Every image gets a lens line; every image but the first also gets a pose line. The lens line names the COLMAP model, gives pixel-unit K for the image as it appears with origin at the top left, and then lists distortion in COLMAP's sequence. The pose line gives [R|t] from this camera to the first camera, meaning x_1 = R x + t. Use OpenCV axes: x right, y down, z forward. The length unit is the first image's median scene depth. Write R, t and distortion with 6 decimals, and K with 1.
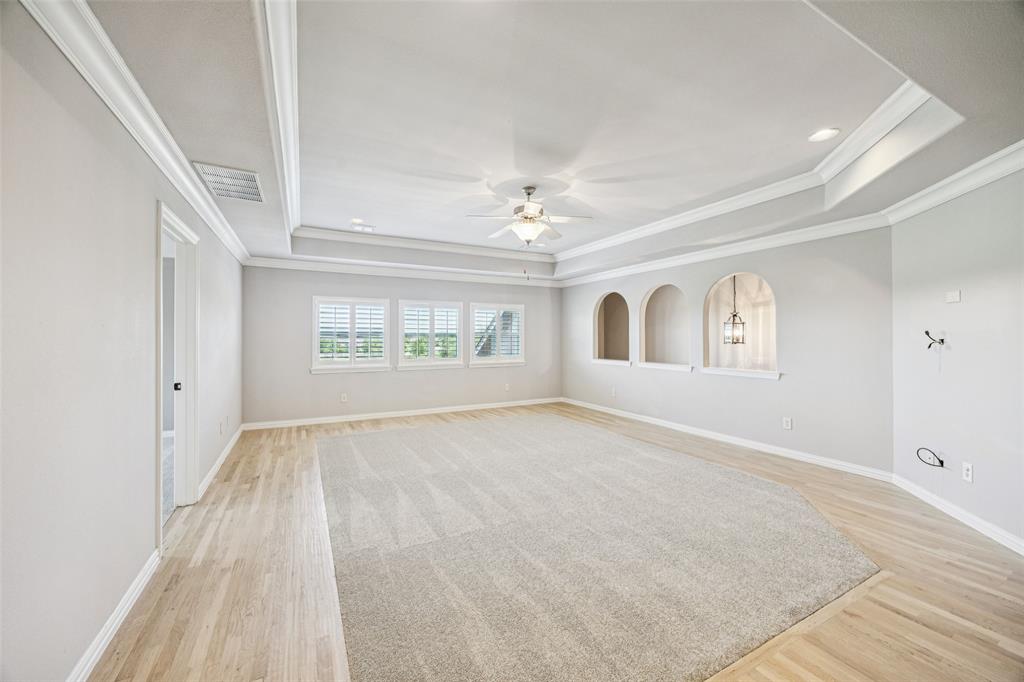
lens RADIAL K [[392.5, 0, 507.7], [0, 392.5, 336.4], [0, 0, 1]] dist [-0.001785, -0.000326]
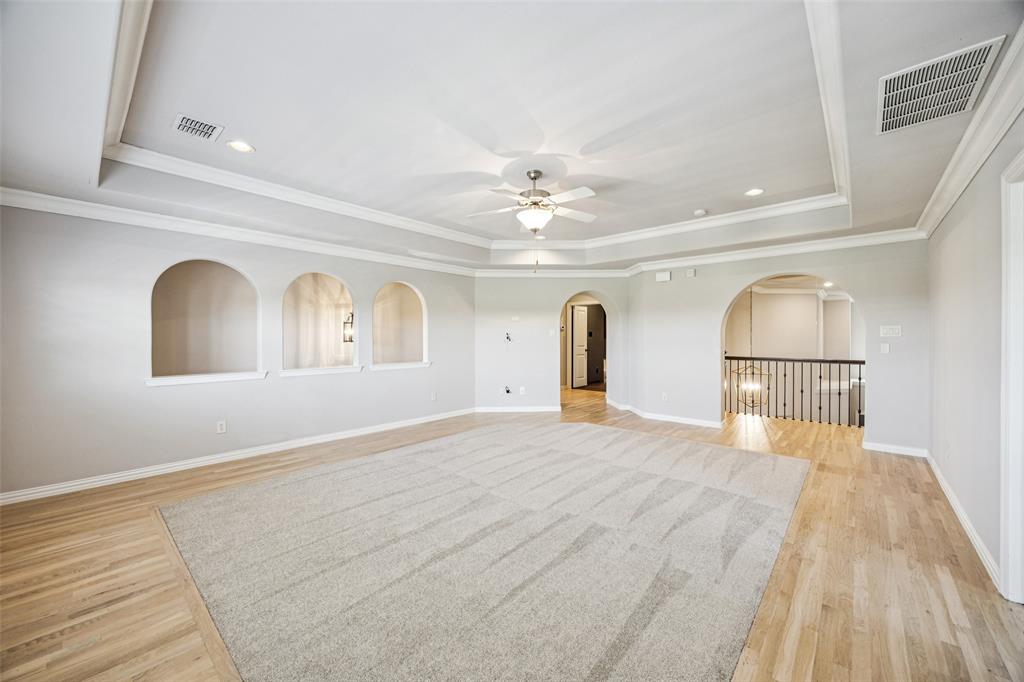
lens RADIAL K [[392.5, 0, 507.7], [0, 392.5, 336.4], [0, 0, 1]] dist [-0.001785, -0.000326]
pose [[-0.347821, -0.000426, 0.937561, -0.844379], [-0.002376, 0.999997, -0.000428, 0.004791], [-0.937558, -0.002376, -0.347821, 1.488237]]
